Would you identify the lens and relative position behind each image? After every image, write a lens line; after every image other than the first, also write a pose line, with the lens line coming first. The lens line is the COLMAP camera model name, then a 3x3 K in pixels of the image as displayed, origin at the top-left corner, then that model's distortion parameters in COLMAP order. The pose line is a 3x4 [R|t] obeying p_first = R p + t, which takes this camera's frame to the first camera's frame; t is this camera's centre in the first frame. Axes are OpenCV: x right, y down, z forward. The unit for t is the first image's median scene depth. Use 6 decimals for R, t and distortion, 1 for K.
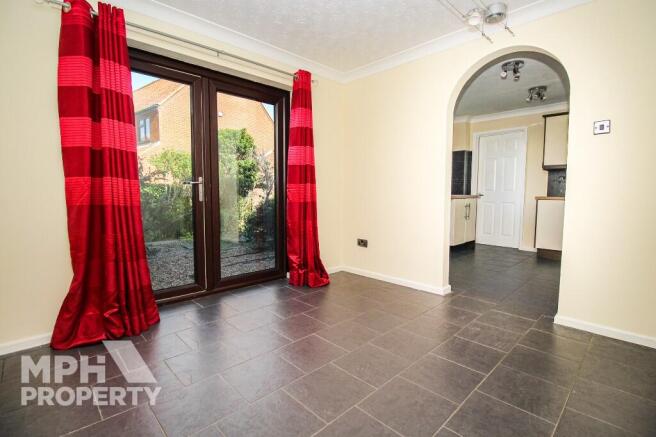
lens RADIAL K [[312.0, 0, 330.0], [0, 312.0, 217.6], [0, 0, 1]] dist [-0.000816, -0.000109]
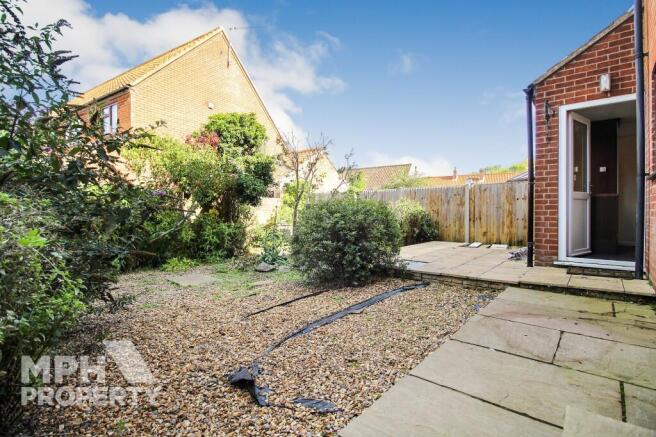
lens RADIAL K [[312.0, 0, 325.4], [0, 312.0, 218.5], [0, 0, 1]] dist [-0.000816, -0.000109]
pose [[0.996951, 0.005525, 0.077839, -0.165689], [-0.000683, 0.998070, -0.062092, 0.007272], [-0.078032, 0.061850, 0.995030, 0.278968]]
